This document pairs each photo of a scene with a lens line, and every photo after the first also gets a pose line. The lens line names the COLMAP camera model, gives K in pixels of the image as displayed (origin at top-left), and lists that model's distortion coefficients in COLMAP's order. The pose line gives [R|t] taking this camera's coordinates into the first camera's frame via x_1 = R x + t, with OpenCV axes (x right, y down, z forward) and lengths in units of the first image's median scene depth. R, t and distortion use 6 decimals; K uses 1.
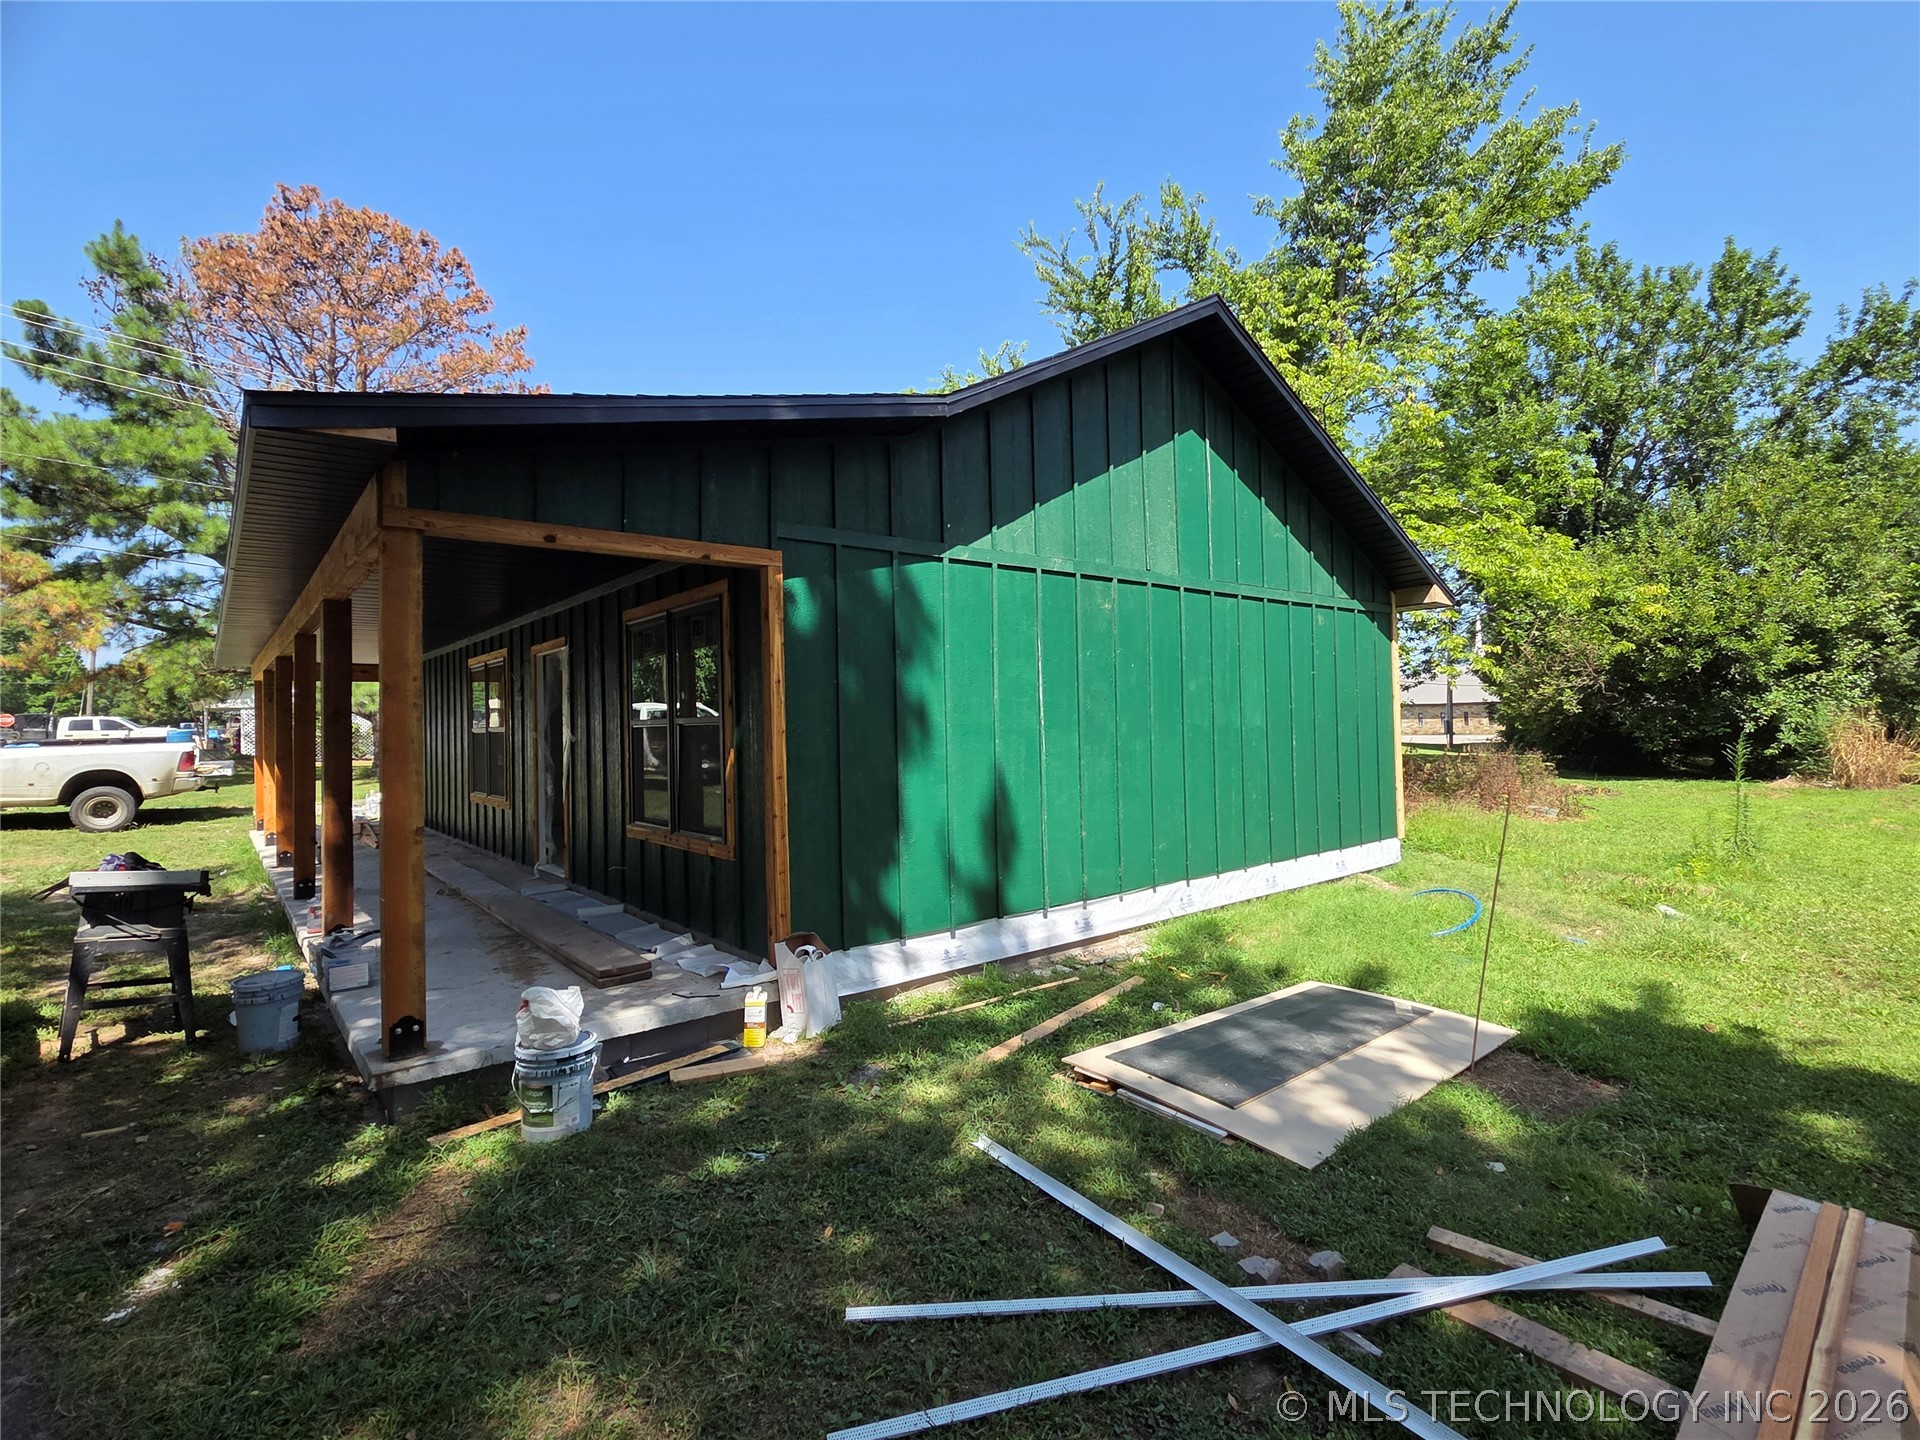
lens RADIAL K [[916.3, 0, 965.4], [0, 916.3, 712.0], [0, 0, 1]] dist [0.003479, 0.002078]
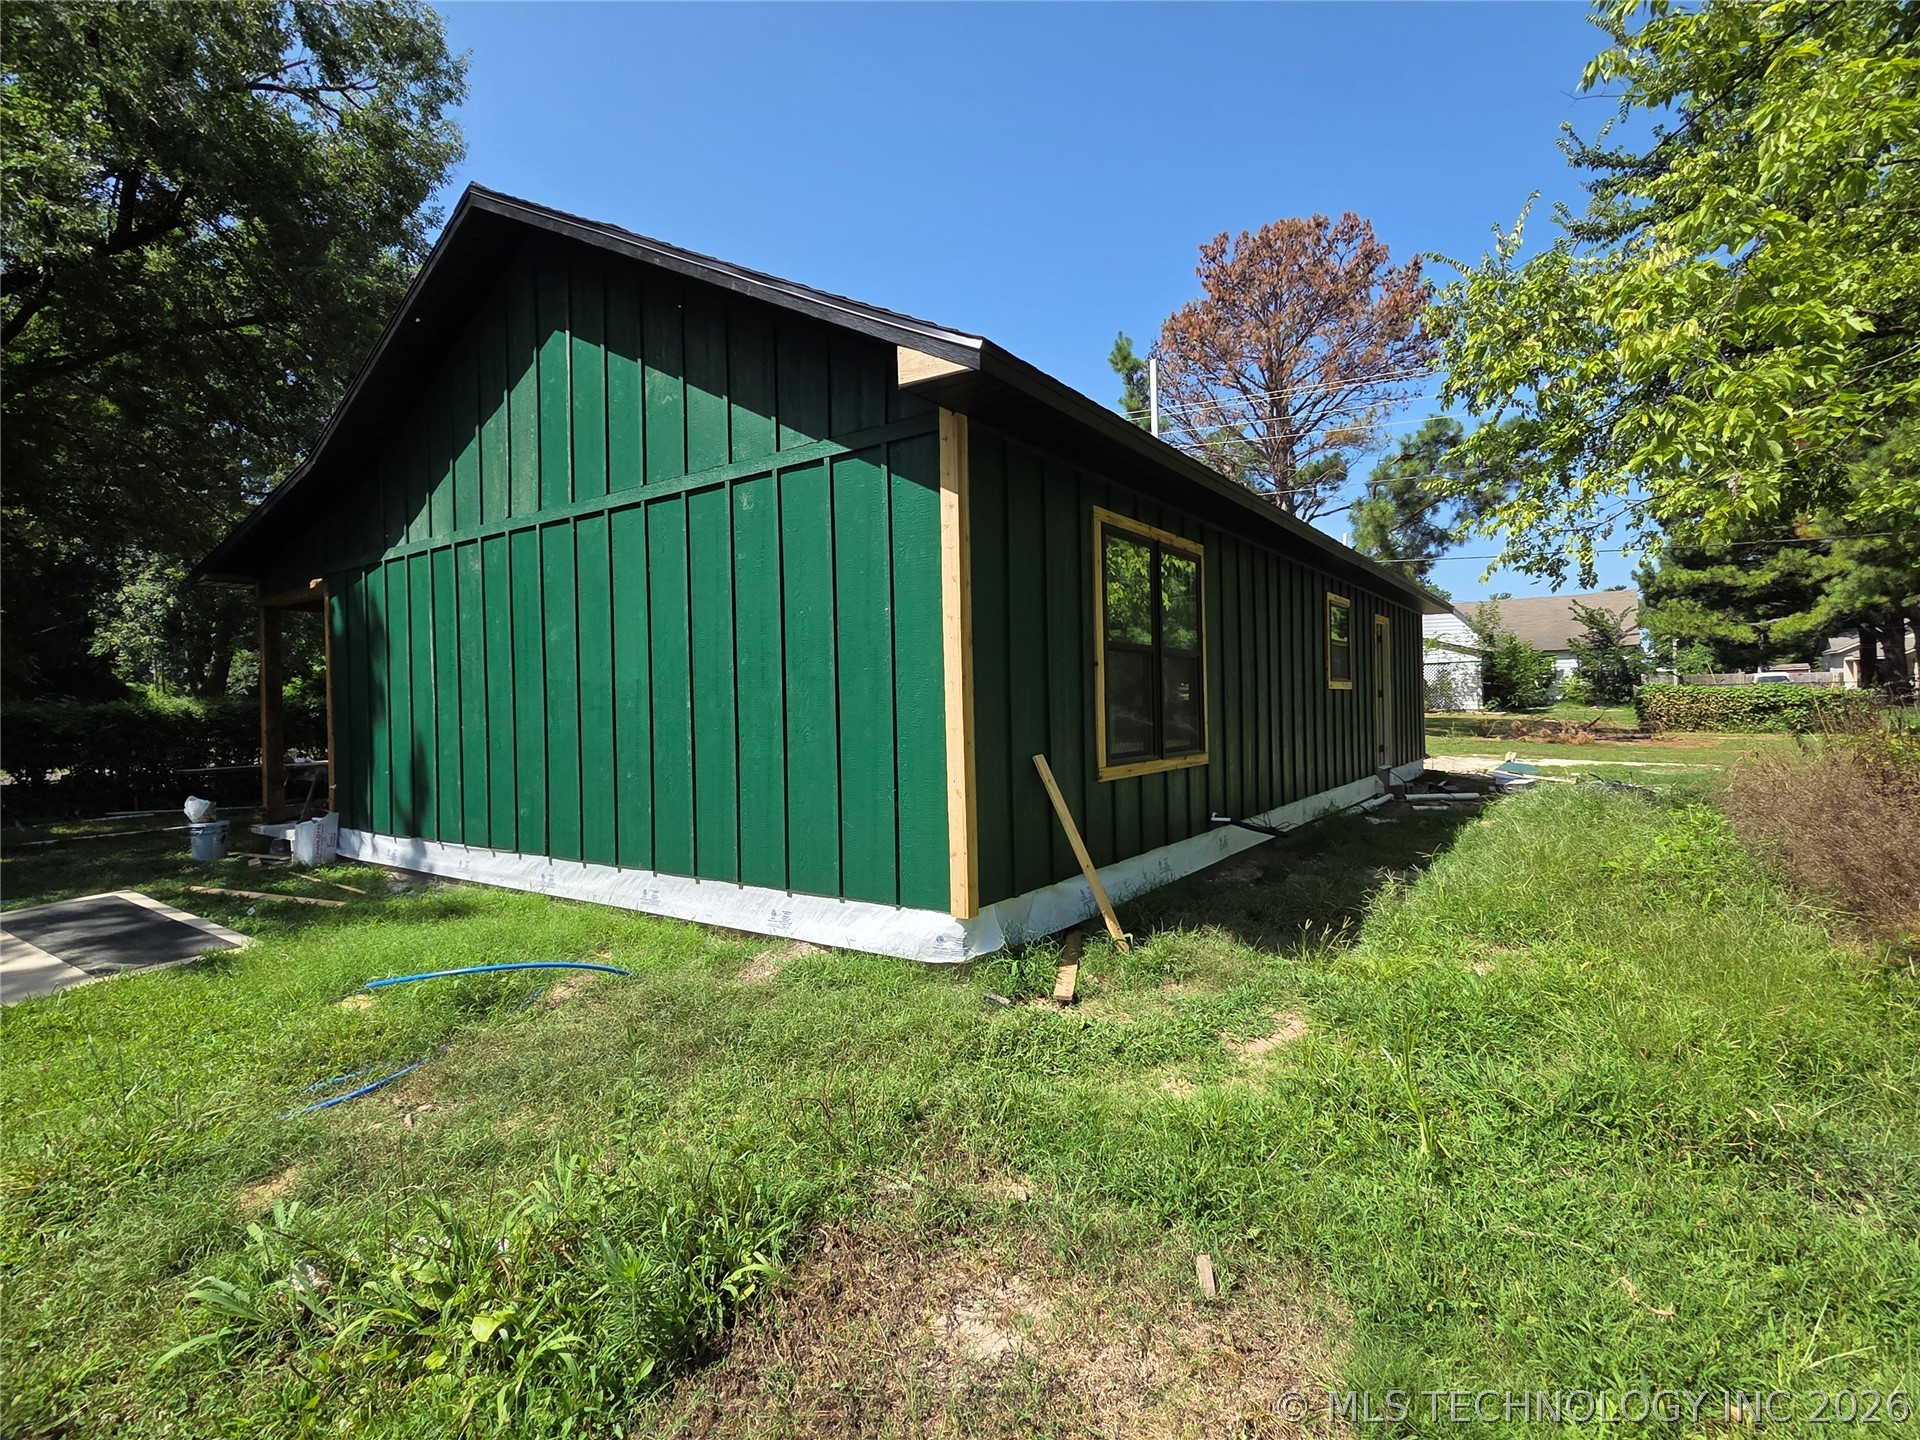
lens RADIAL K [[916.3, 0, 965.4], [0, 916.3, 712.0], [0, 0, 1]] dist [0.003479, 0.002078]
pose [[0.271415, 0.018402, -0.962286, 1.161614], [0.025359, 0.999333, 0.026263, 0.028573], [0.962128, -0.031531, 0.270768, 1.111329]]
